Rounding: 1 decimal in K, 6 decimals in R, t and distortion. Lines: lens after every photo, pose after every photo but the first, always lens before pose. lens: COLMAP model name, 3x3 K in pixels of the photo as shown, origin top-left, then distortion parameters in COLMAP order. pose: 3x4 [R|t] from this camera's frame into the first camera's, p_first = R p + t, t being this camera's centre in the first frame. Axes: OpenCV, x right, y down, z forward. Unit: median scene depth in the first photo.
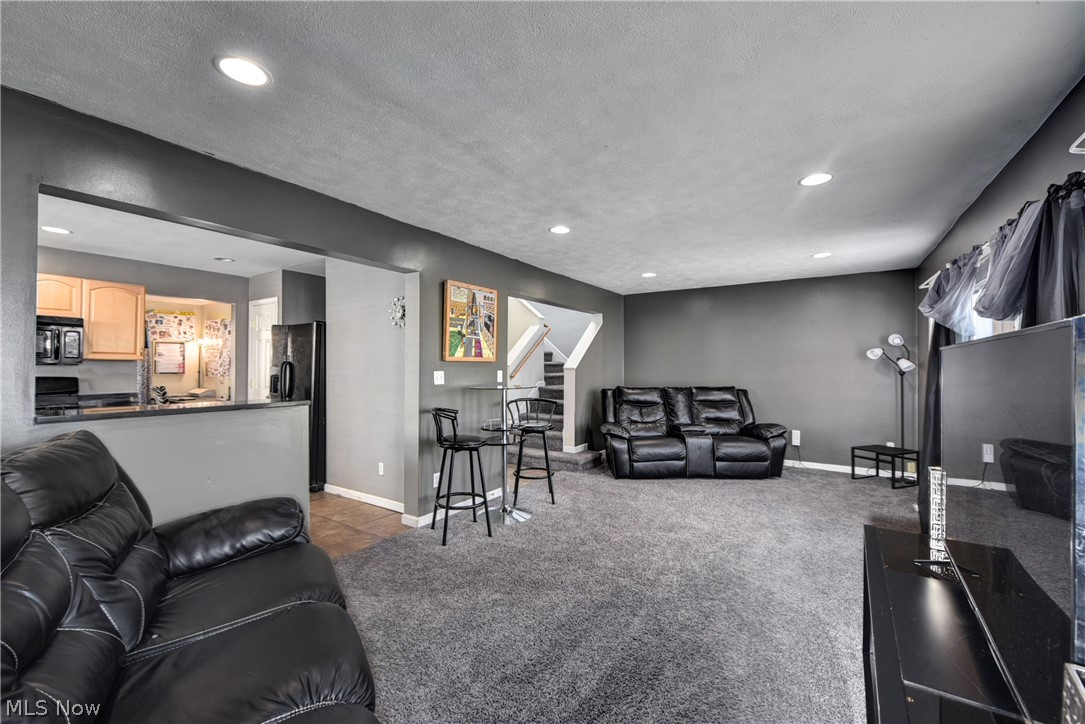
lens RADIAL K [[436.9, 0, 544.3], [0, 436.9, 363.2], [0, 0, 1]] dist [-0.004780, -0.000126]
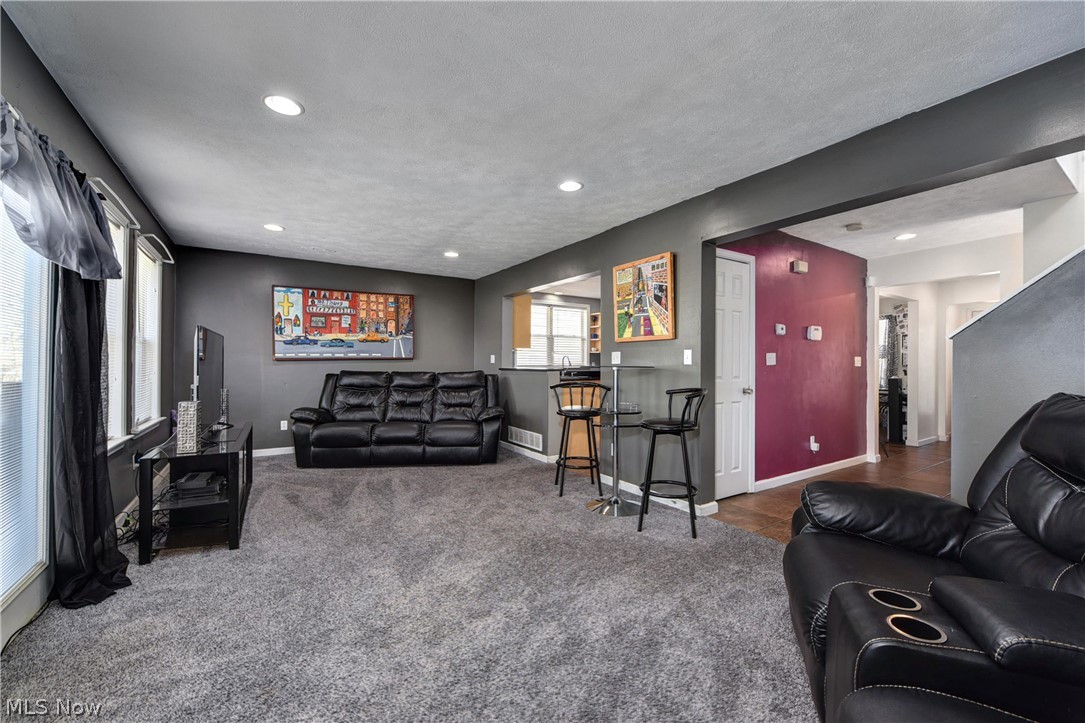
lens RADIAL K [[436.9, 0, 544.3], [0, 436.9, 362.7], [0, 0, 1]] dist [-0.004780, -0.000126]
pose [[-0.393368, -0.008266, -0.919344, 0.746431], [-0.000305, 0.999961, -0.008860, 0.049185], [0.919381, -0.003205, -0.393355, 1.125576]]
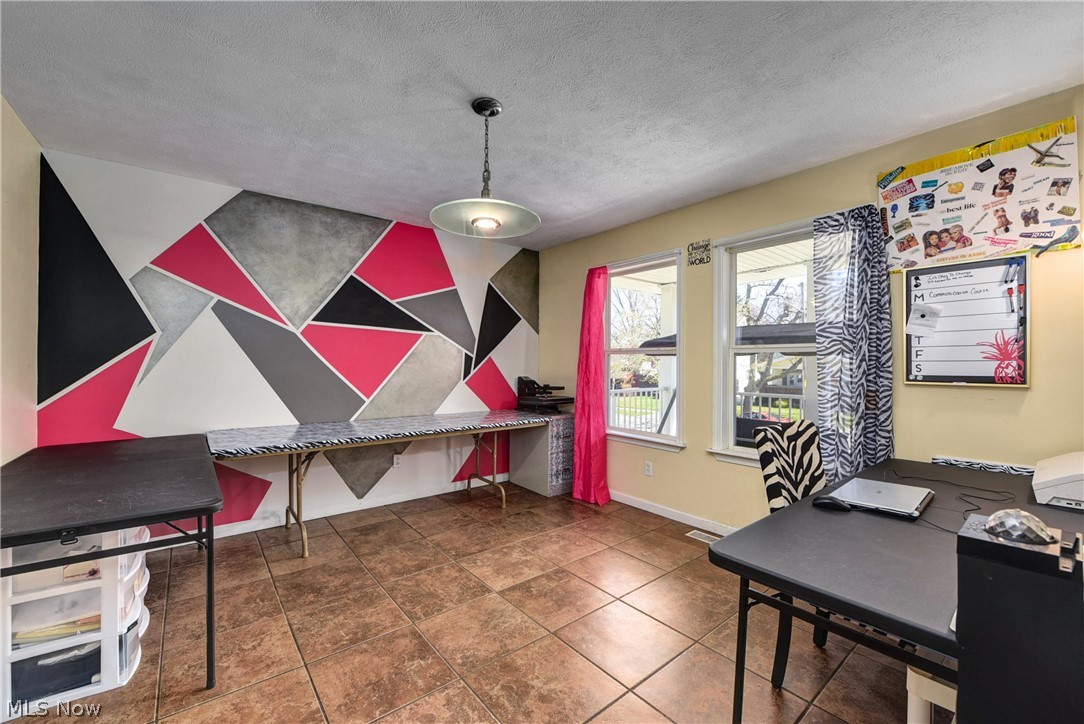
lens RADIAL K [[436.5, 0, 543.8], [0, 436.5, 363.2], [0, 0, 1]] dist [-0.004780, -0.000126]
pose [[-0.293582, -0.008760, -0.955894, -0.971854], [-0.000014, 0.999958, -0.009159, 0.030137], [0.955934, -0.002675, -0.293569, 1.541570]]
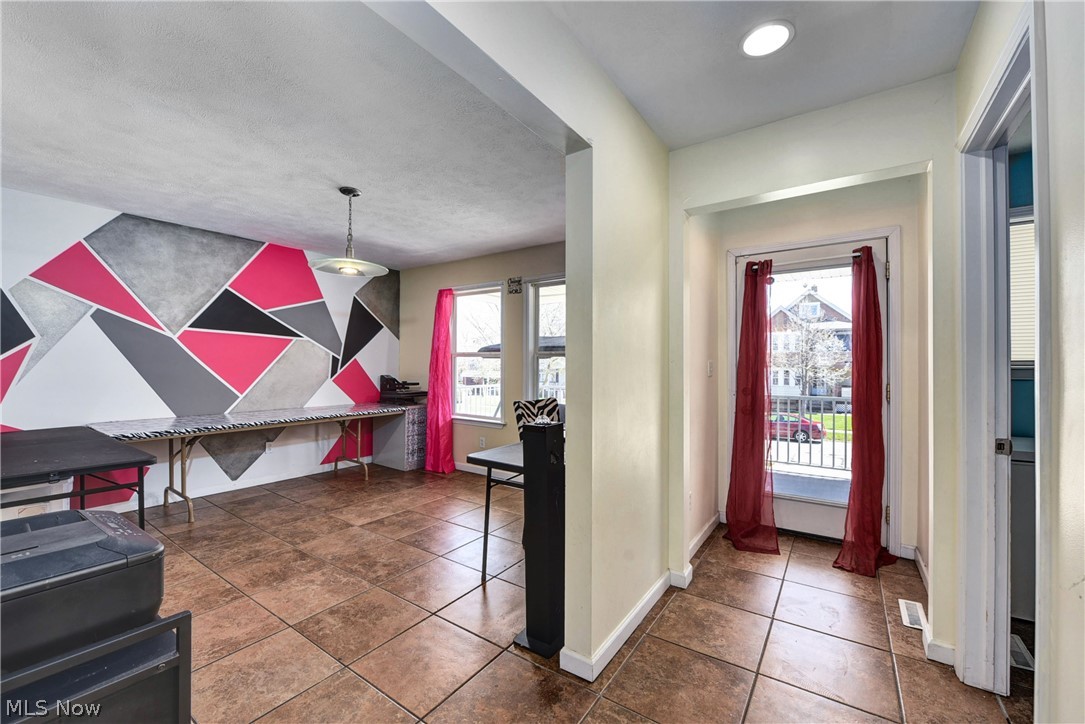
lens RADIAL K [[436.9, 0, 544.3], [0, 436.9, 363.2], [0, 0, 1]] dist [-0.004780, -0.000126]
pose [[-0.019615, -0.009136, -0.999766, -0.698298], [0.001613, 0.999957, -0.009169, 0.030931], [0.999806, -0.001792, -0.019599, 1.675573]]
